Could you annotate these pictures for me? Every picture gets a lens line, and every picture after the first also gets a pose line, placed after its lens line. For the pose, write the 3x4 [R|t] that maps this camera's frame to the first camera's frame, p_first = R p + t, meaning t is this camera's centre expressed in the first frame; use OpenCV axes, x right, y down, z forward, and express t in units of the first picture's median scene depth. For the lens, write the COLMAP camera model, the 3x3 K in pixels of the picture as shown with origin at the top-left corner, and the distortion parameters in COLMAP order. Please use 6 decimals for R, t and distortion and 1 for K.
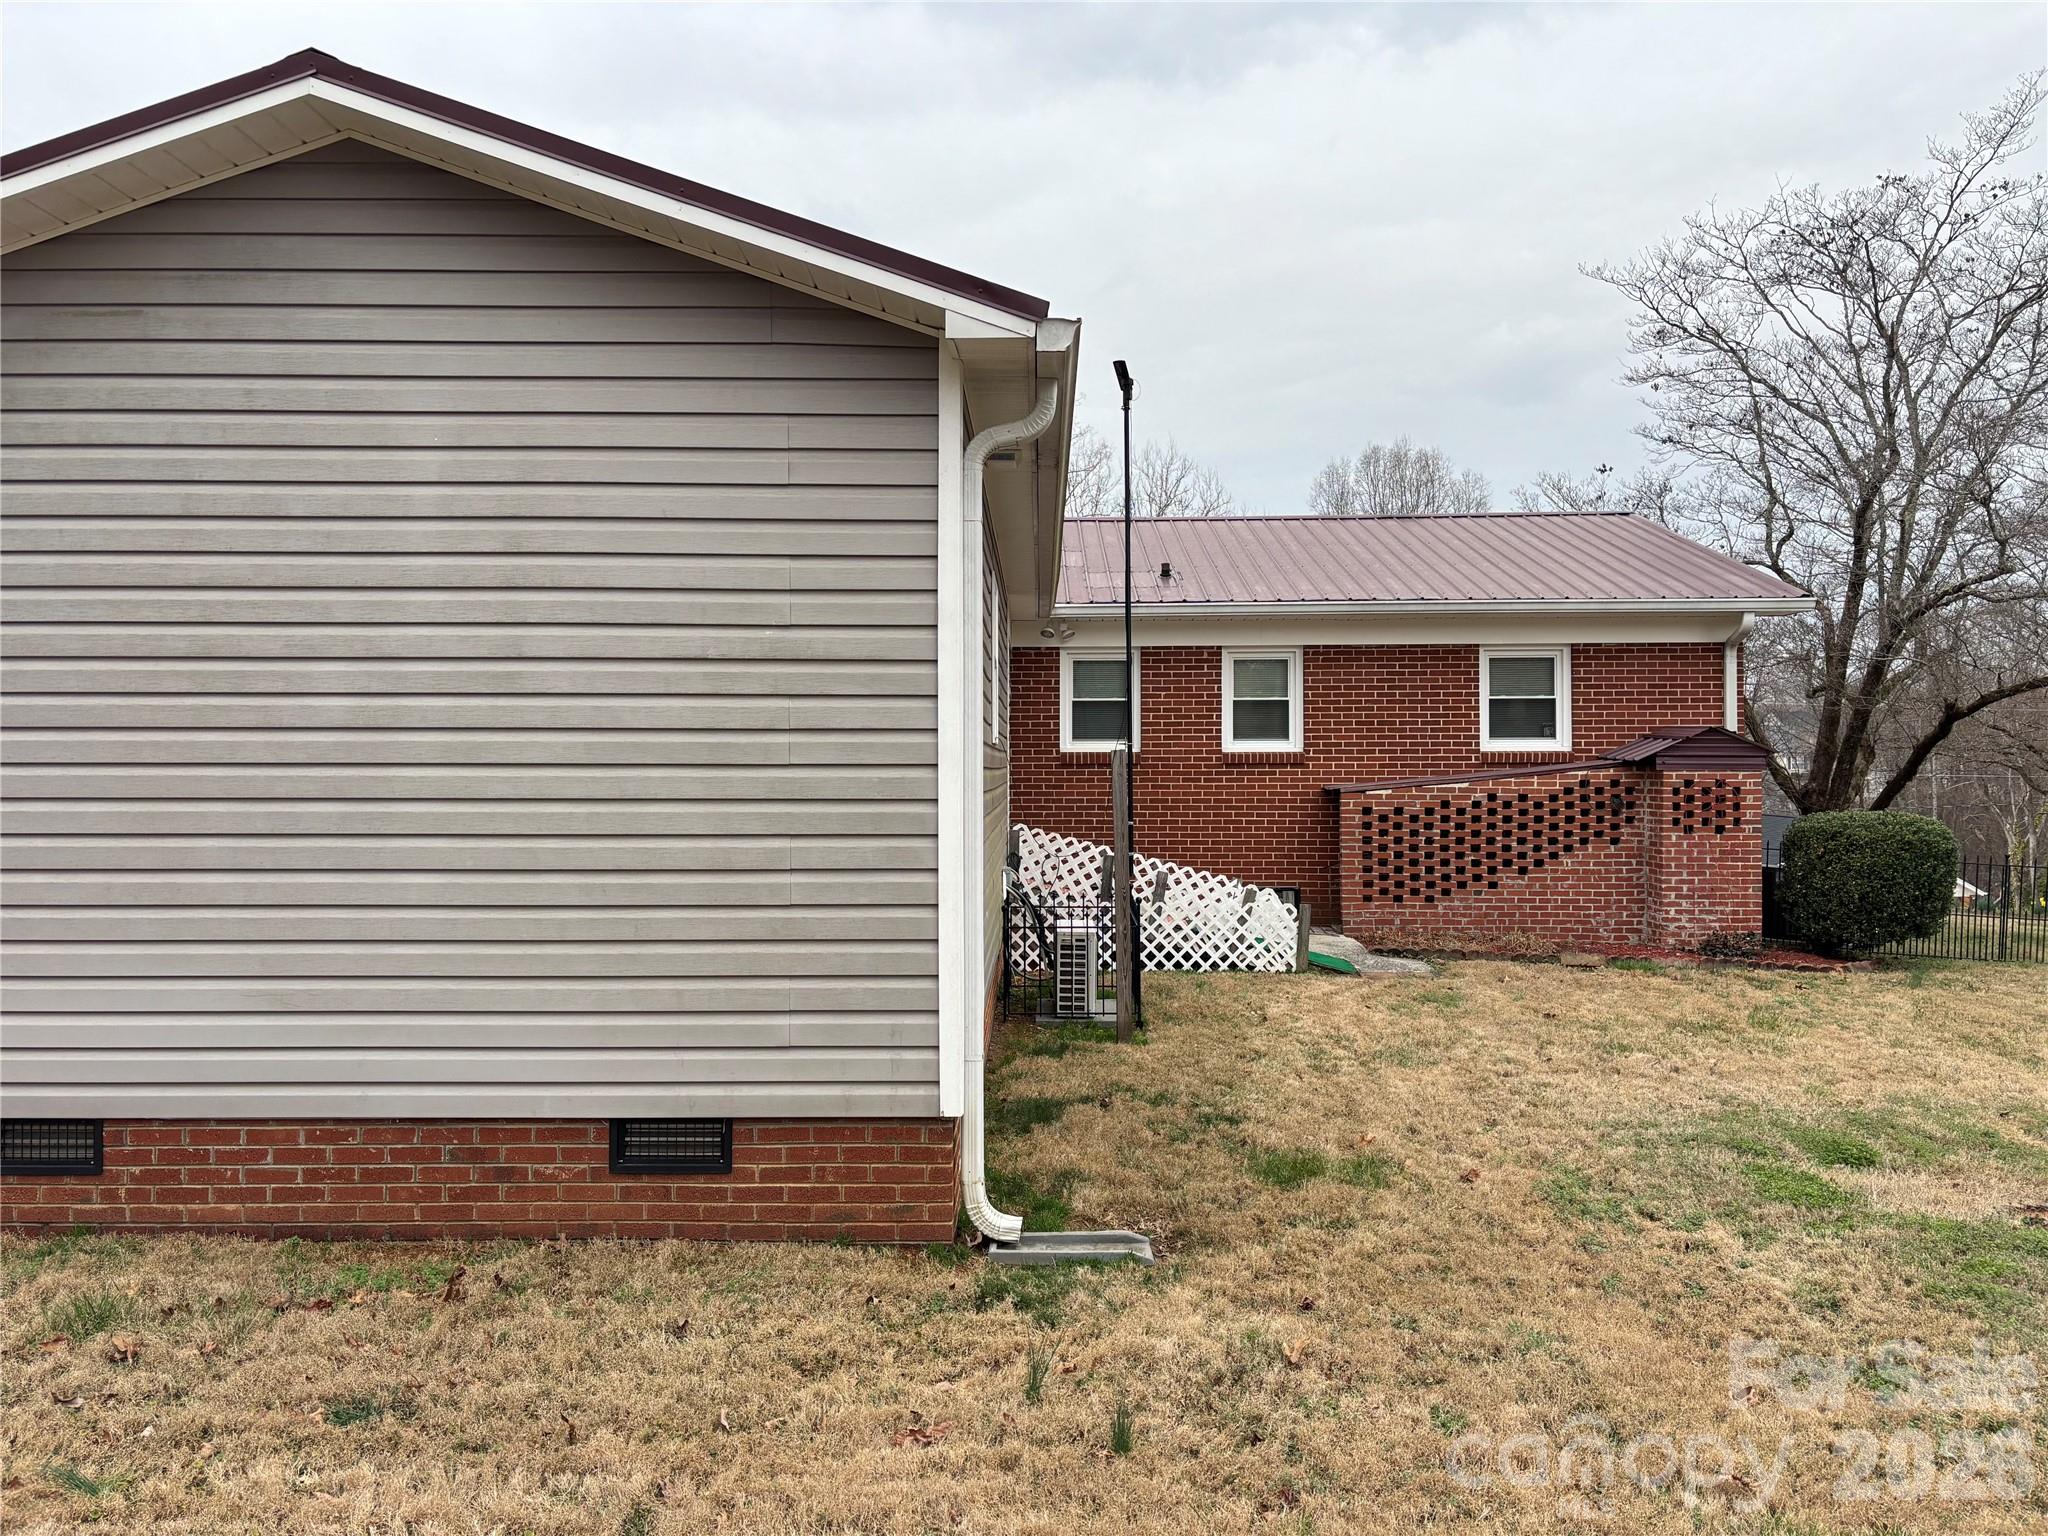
lens RADIAL K [[1536.6, 0, 1027.1], [0, 1536.6, 762.8], [0, 0, 1]] dist [0.032131, -0.007015]
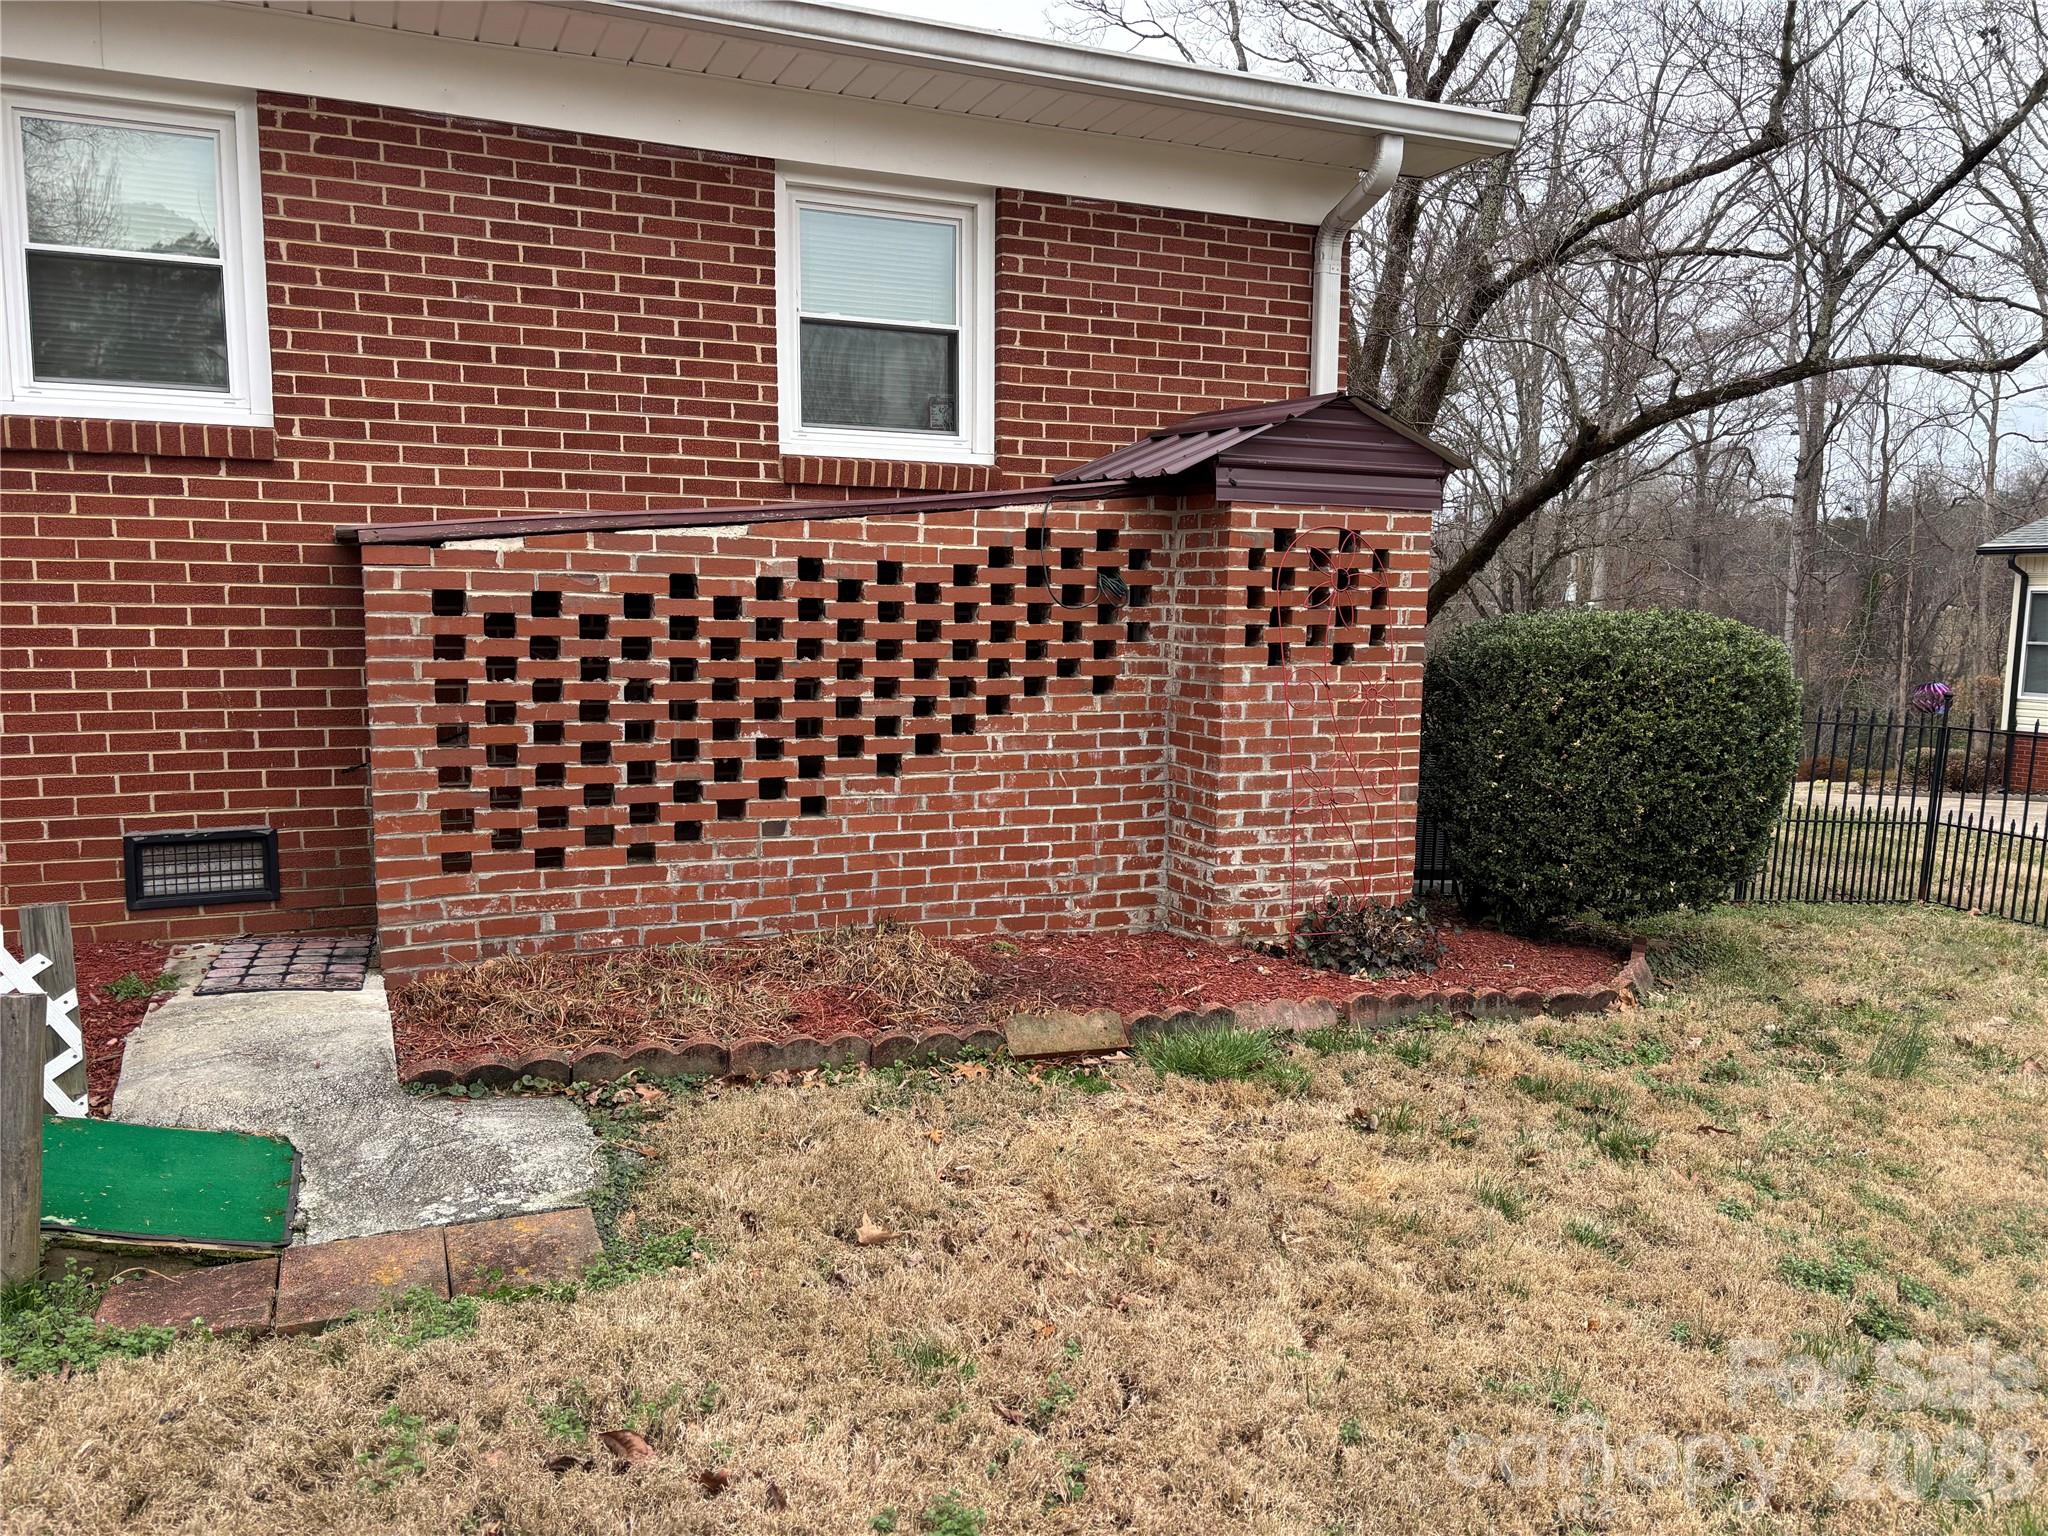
lens RADIAL K [[1536.6, 0, 1019.8], [0, 1536.6, 779.4], [0, 0, 1]] dist [0.032131, -0.007015]
pose [[0.907487, -0.037367, 0.418416, 0.192282], [-0.014222, 0.992732, 0.119502, 0.027805], [-0.419840, -0.114398, 0.900360, 0.645091]]
